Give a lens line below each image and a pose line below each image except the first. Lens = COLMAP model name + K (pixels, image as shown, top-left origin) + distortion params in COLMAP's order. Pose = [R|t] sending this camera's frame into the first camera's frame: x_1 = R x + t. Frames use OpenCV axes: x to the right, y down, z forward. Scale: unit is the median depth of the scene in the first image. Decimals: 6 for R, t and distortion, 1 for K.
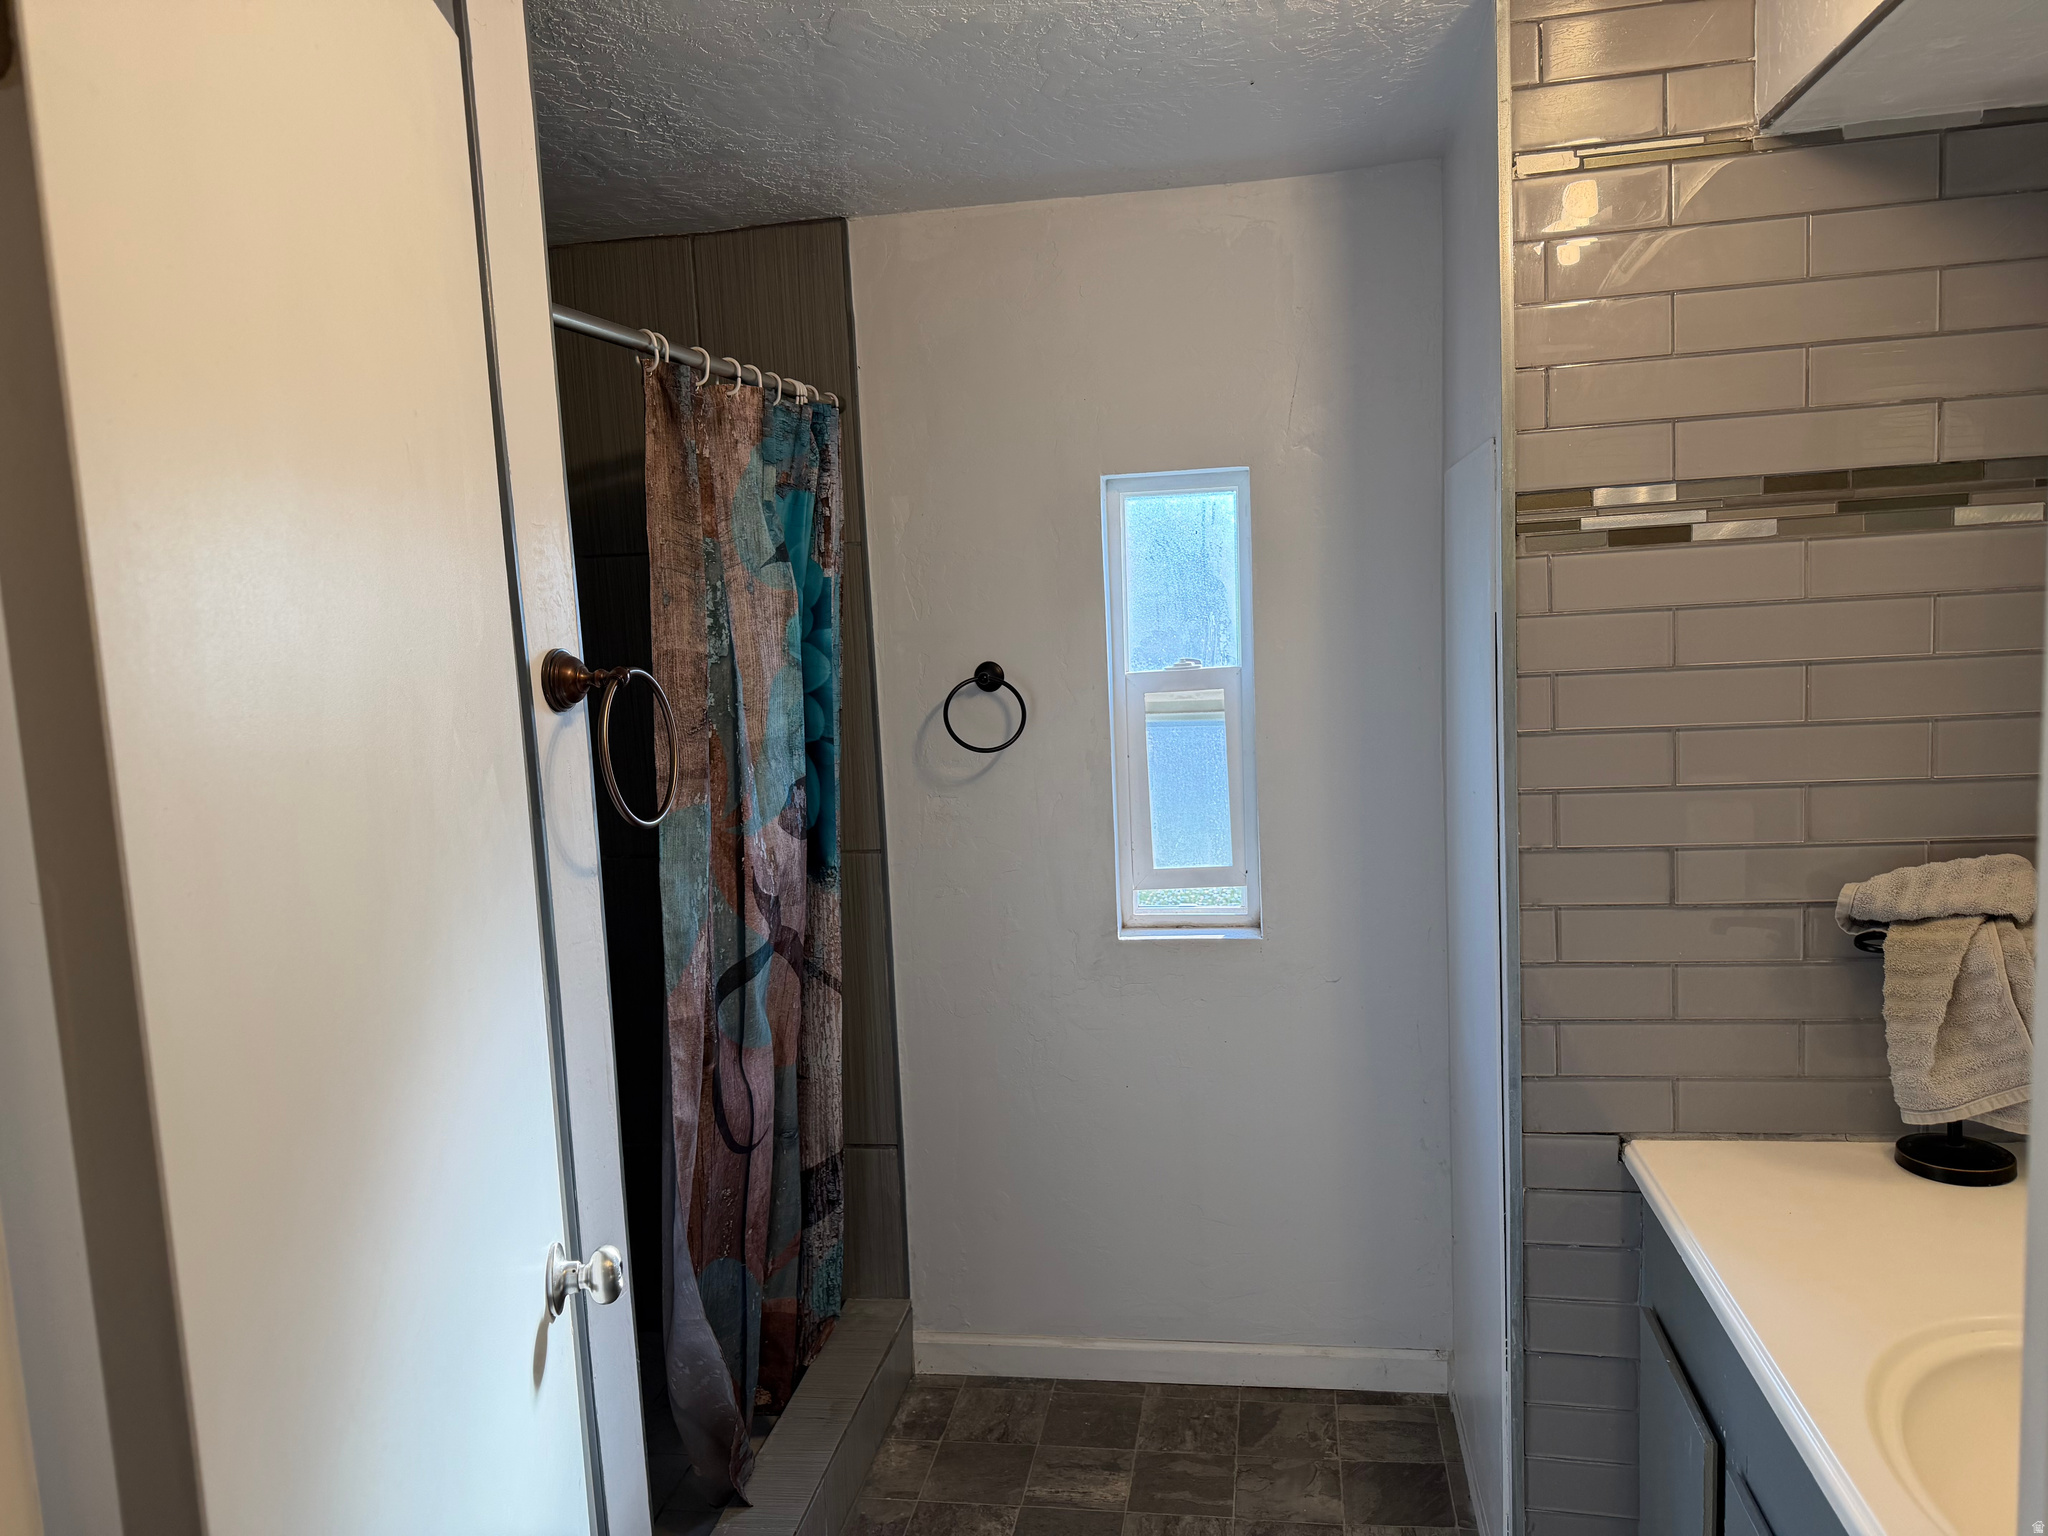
lens RADIAL K [[1437.1, 0, 1075.4], [0, 1437.1, 732.5], [0, 0, 1]] dist [0.079503, -0.096270]
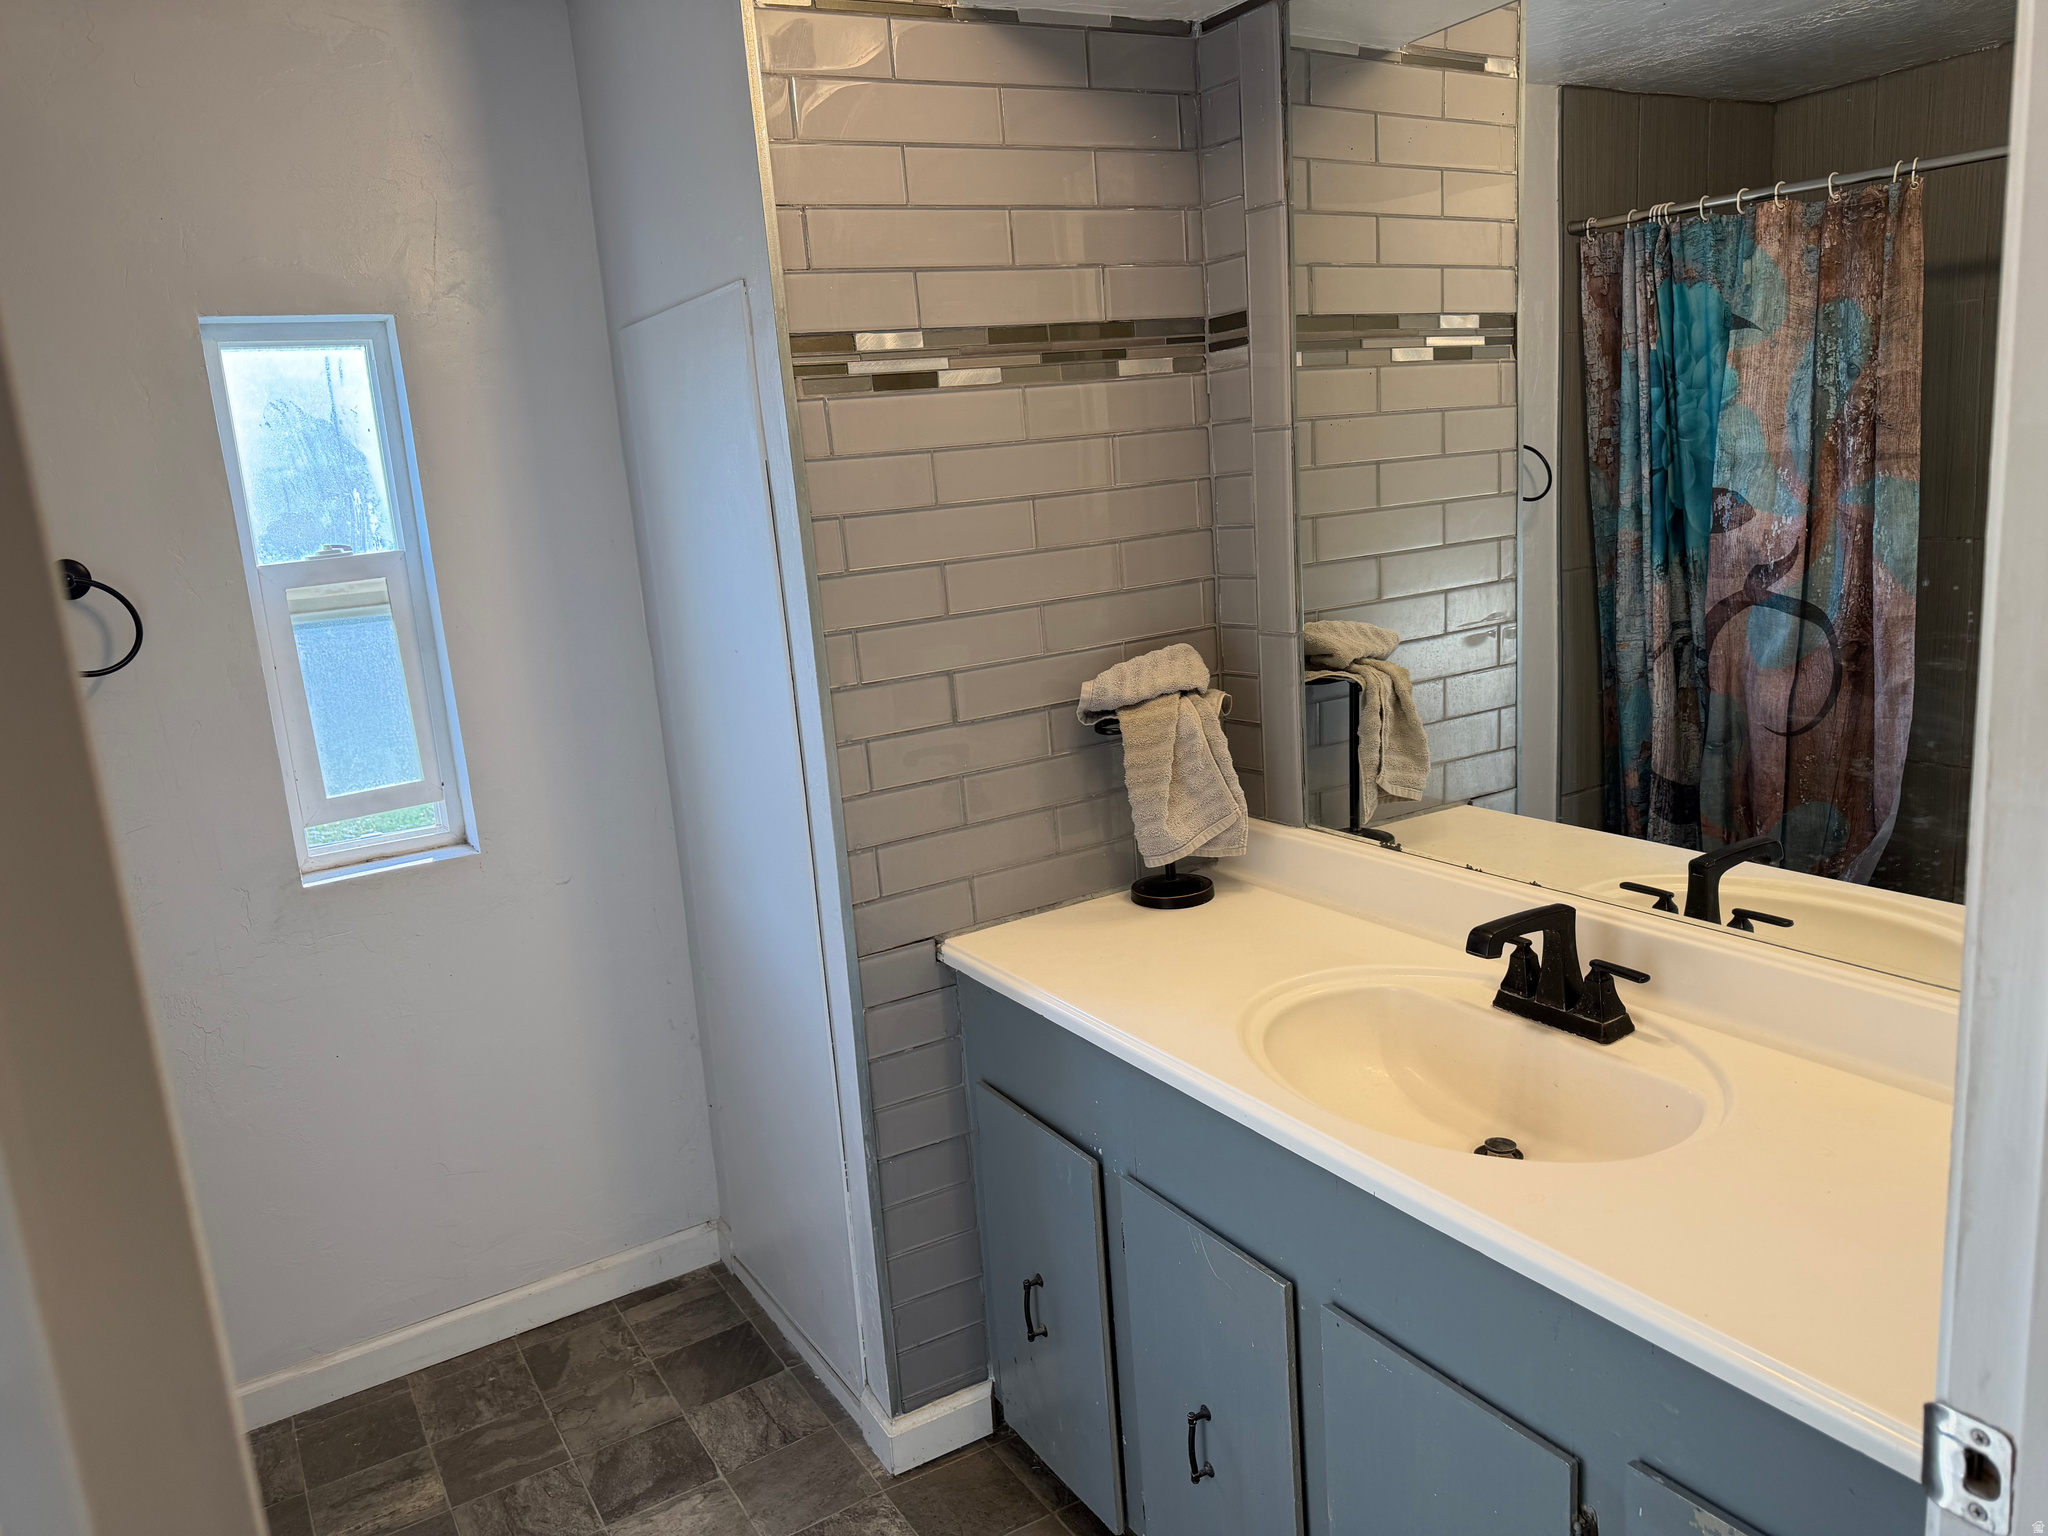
lens RADIAL K [[1437.1, 0, 1032.2], [0, 1437.1, 726.7], [0, 0, 1]] dist [0.079503, -0.096270]
pose [[0.770599, -0.132219, 0.623455, -0.220325], [0.102913, 0.991221, 0.083010, 0.036516], [-0.628956, 0.000194, 0.777441, 0.114411]]
